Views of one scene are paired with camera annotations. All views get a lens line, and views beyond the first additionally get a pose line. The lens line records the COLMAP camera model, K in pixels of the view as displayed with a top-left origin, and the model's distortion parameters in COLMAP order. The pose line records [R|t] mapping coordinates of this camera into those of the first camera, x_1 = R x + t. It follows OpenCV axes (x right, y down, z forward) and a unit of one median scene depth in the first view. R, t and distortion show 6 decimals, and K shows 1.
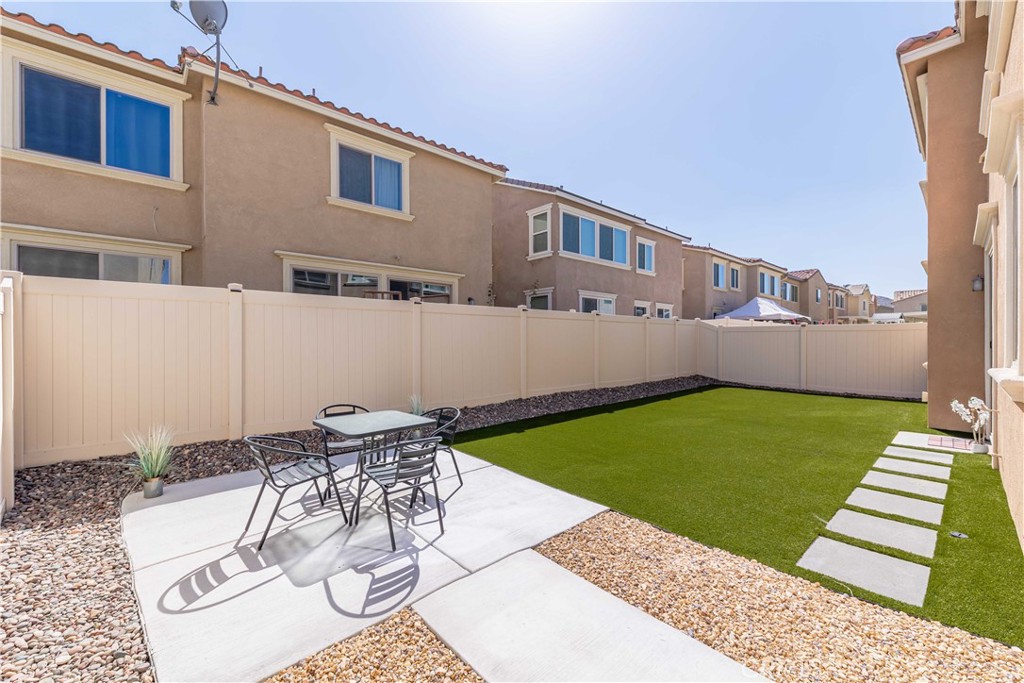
lens RADIAL K [[401.4, 0, 503.6], [0, 401.4, 348.3], [0, 0, 1]] dist [0.010055, -0.000607]
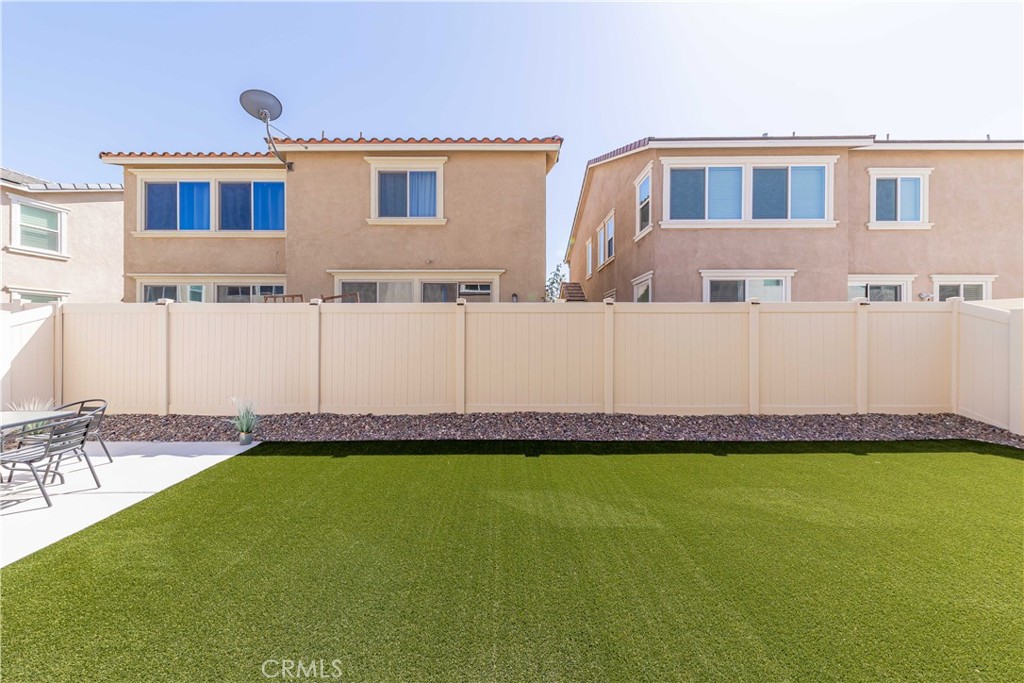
lens RADIAL K [[358.9, 0, 513.1], [0, 358.9, 341.9], [0, 0, 1]] dist [0.010999, -0.000204]
pose [[0.751847, 0.005028, -0.659318, 0.461181], [-0.016094, 0.999813, -0.010728, -0.009817], [0.659141, 0.018676, 0.751788, 0.396294]]
